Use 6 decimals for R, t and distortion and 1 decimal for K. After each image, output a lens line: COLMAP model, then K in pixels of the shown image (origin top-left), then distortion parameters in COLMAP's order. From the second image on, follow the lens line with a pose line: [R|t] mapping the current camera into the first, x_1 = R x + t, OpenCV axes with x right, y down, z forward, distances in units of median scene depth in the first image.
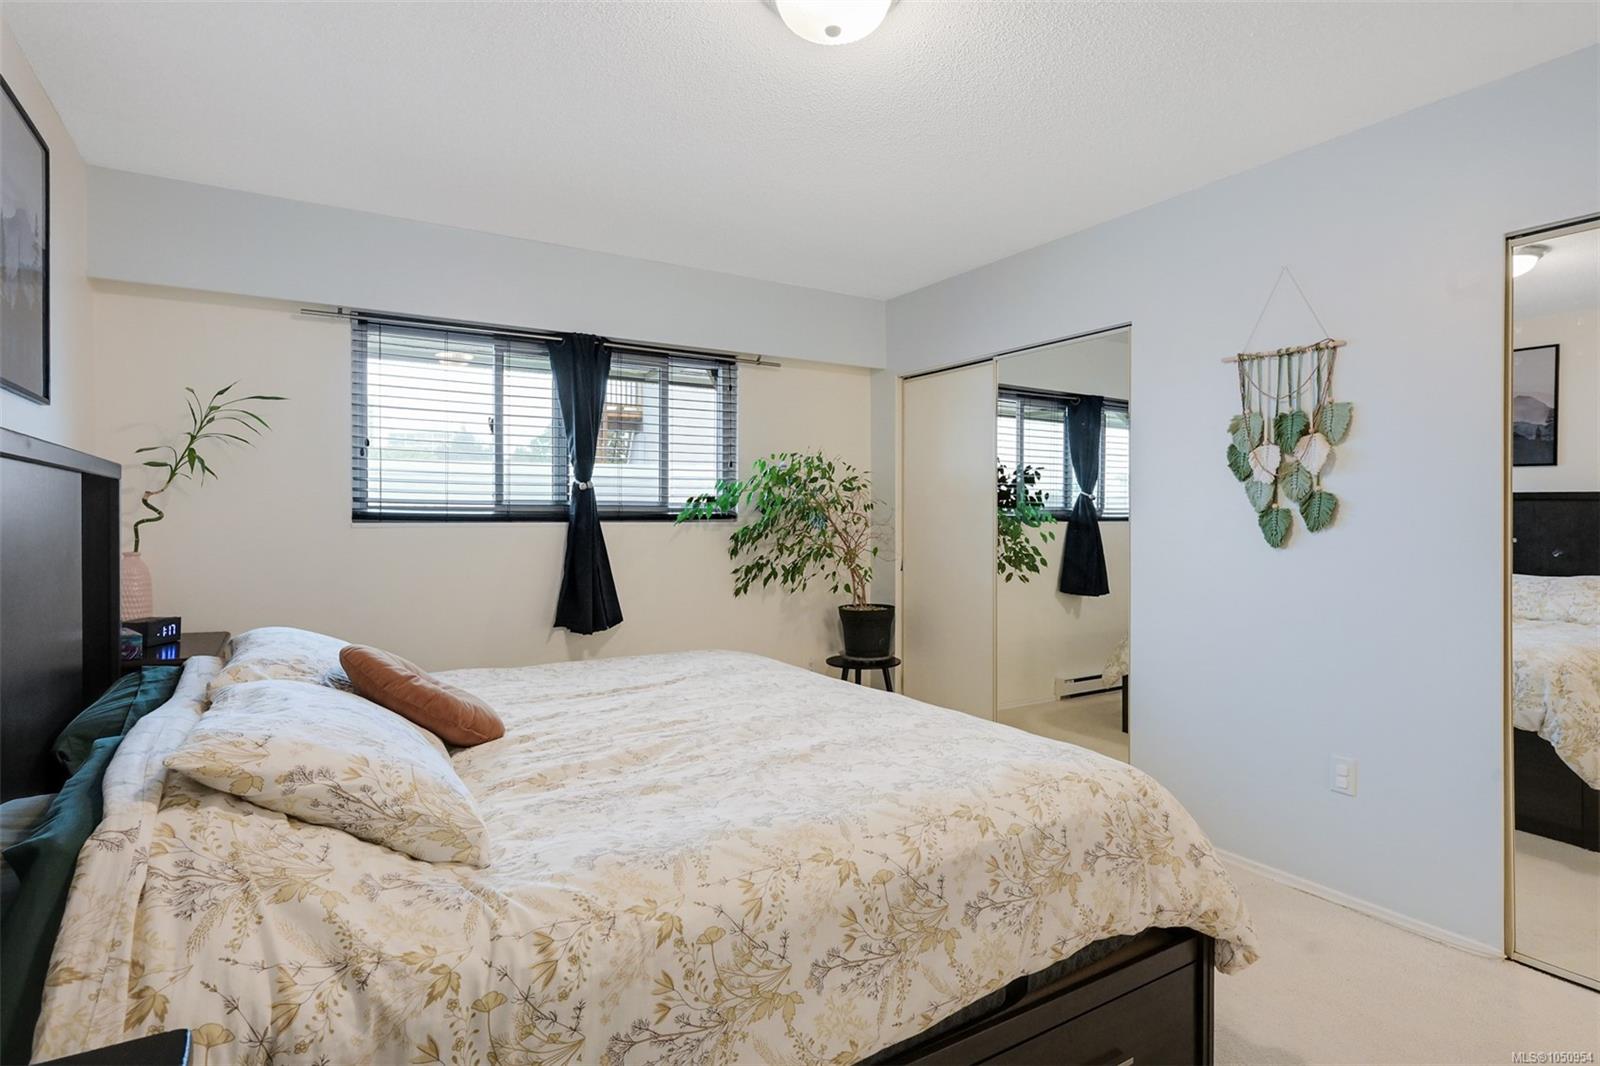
lens RADIAL K [[821.1, 0, 793.1], [0, 821.1, 520.4], [0, 0, 1]] dist [-0.003601, -0.000176]
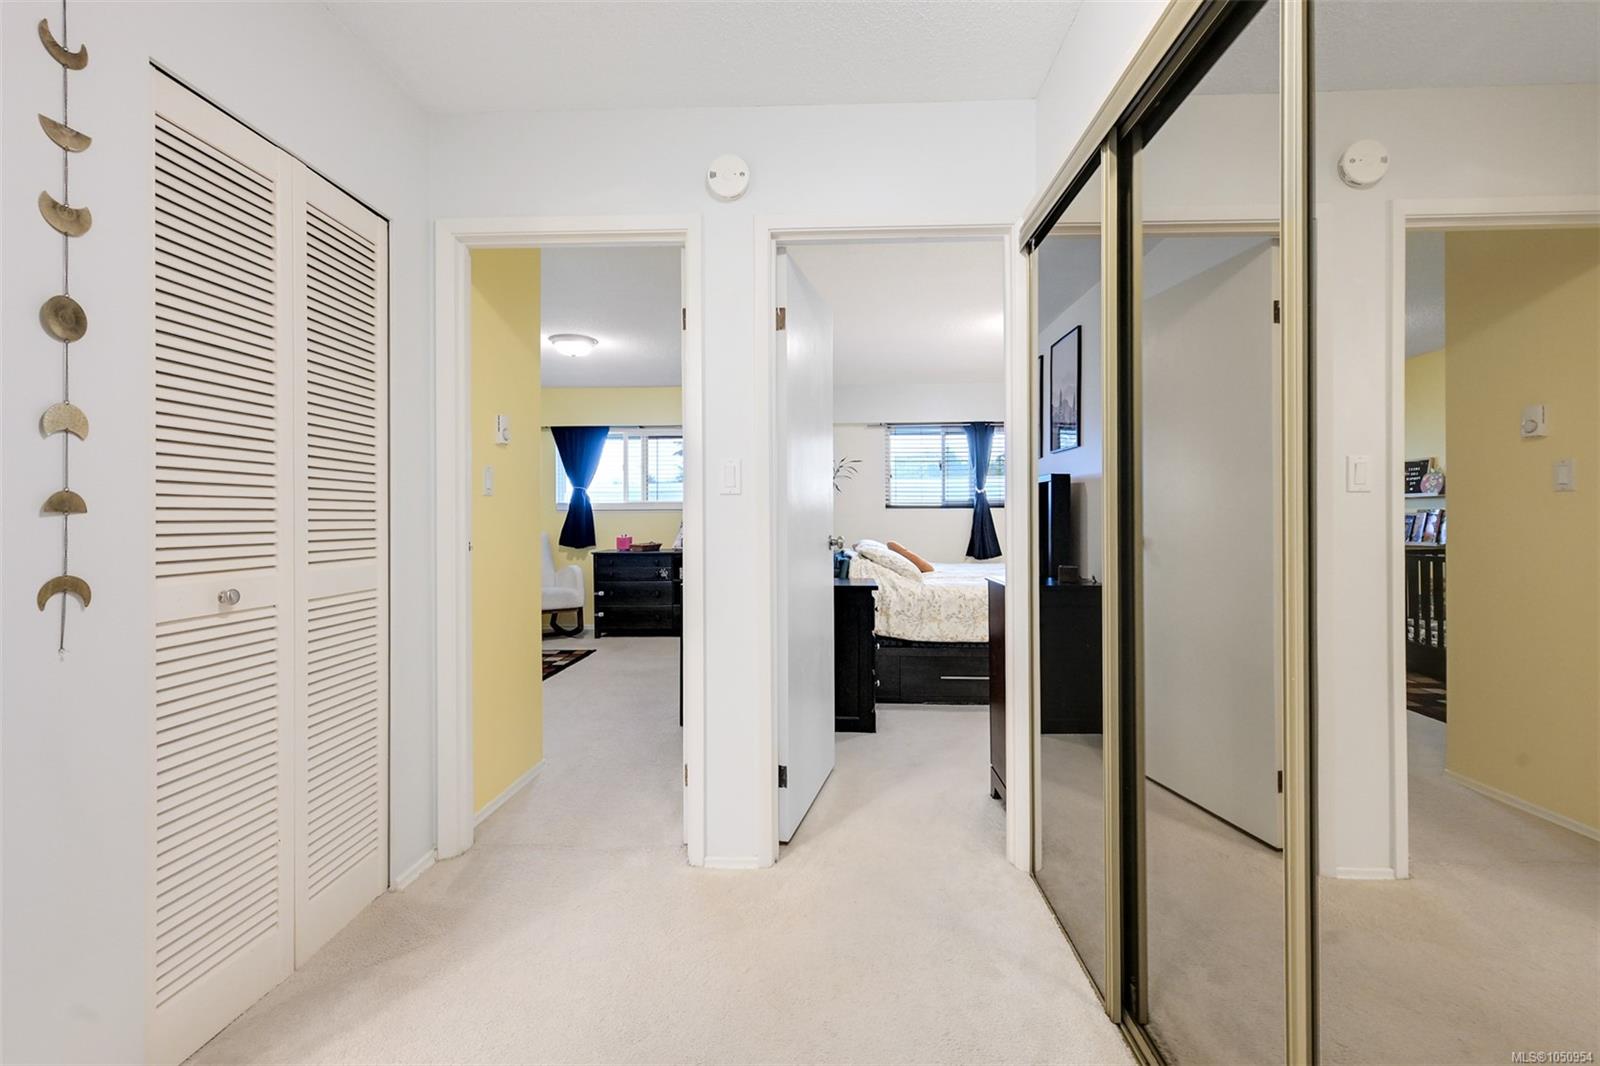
lens RADIAL K [[821.1, 0, 795.7], [0, 821.1, 524.1], [0, 0, 1]] dist [-0.003601, -0.000176]
pose [[0.838236, -0.006876, -0.545265, 0.818302], [0.003626, 0.999969, -0.007036, 0.090719], [0.545296, 0.003921, 0.838234, -1.711982]]
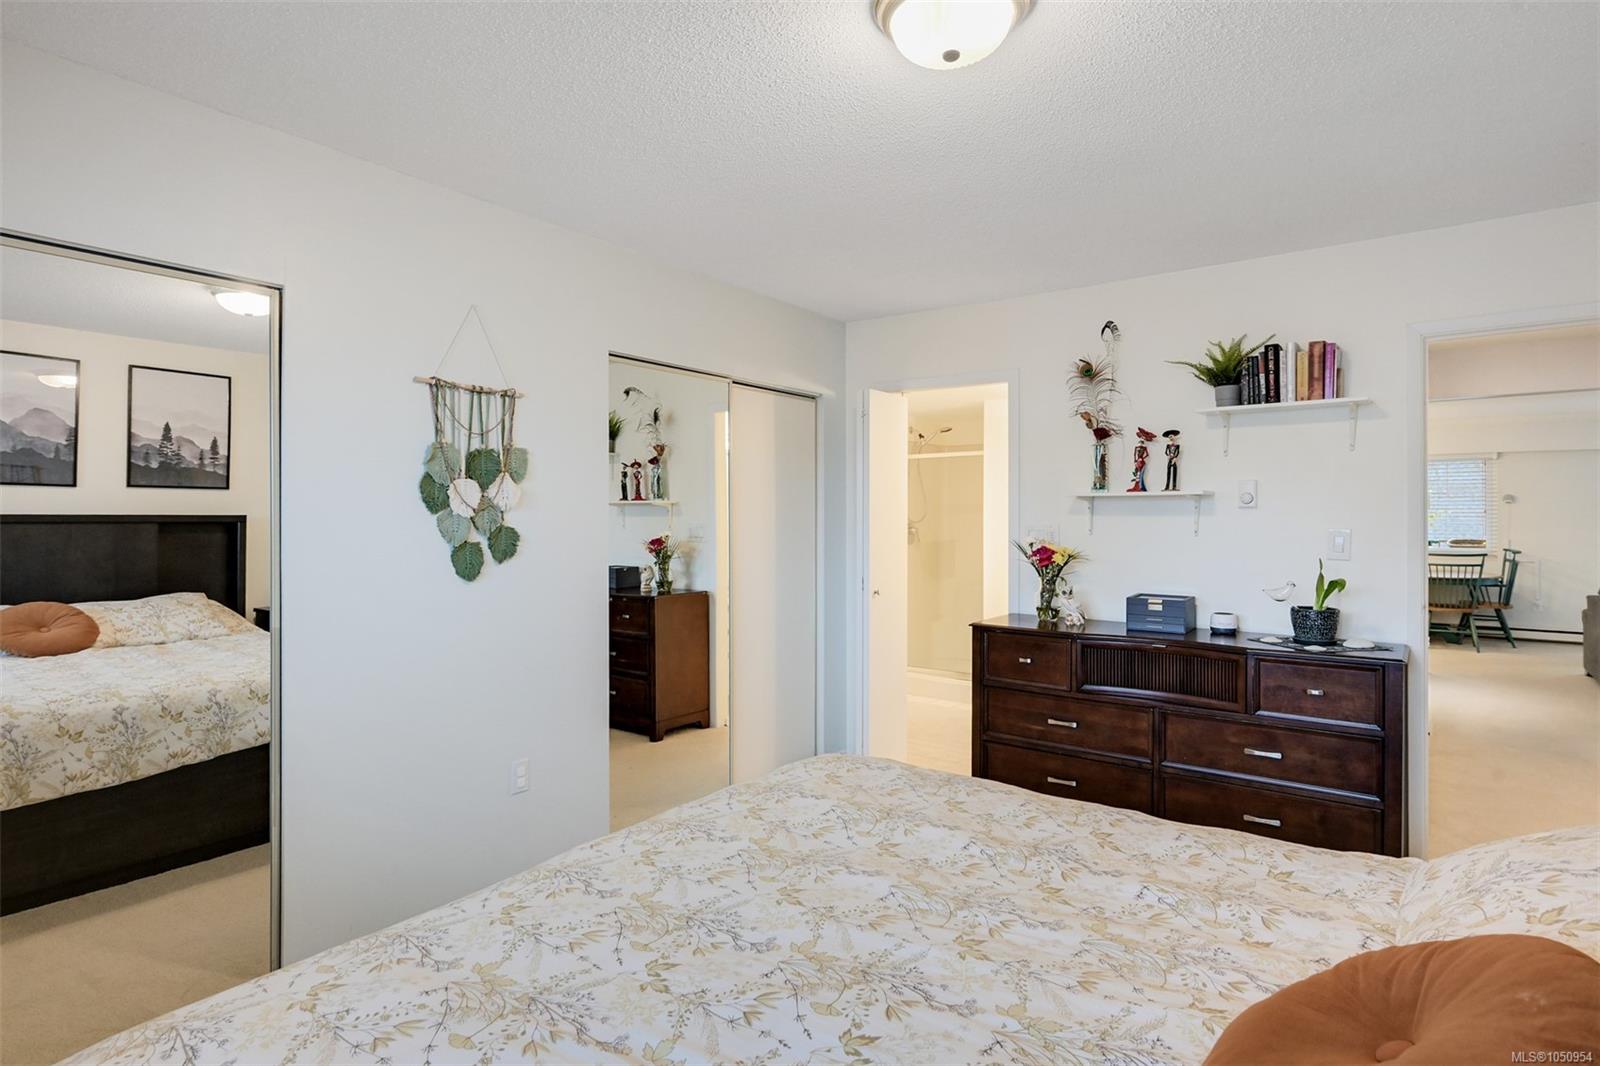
lens RADIAL K [[821.1, 0, 800.3], [0, 821.1, 528.6], [0, 0, 1]] dist [-0.003601, -0.000176]
pose [[-0.375470, -0.013286, 0.926739, -0.490641], [0.011429, 0.999755, 0.018964, -0.046028], [-0.926764, 0.017712, -0.375227, 0.994807]]
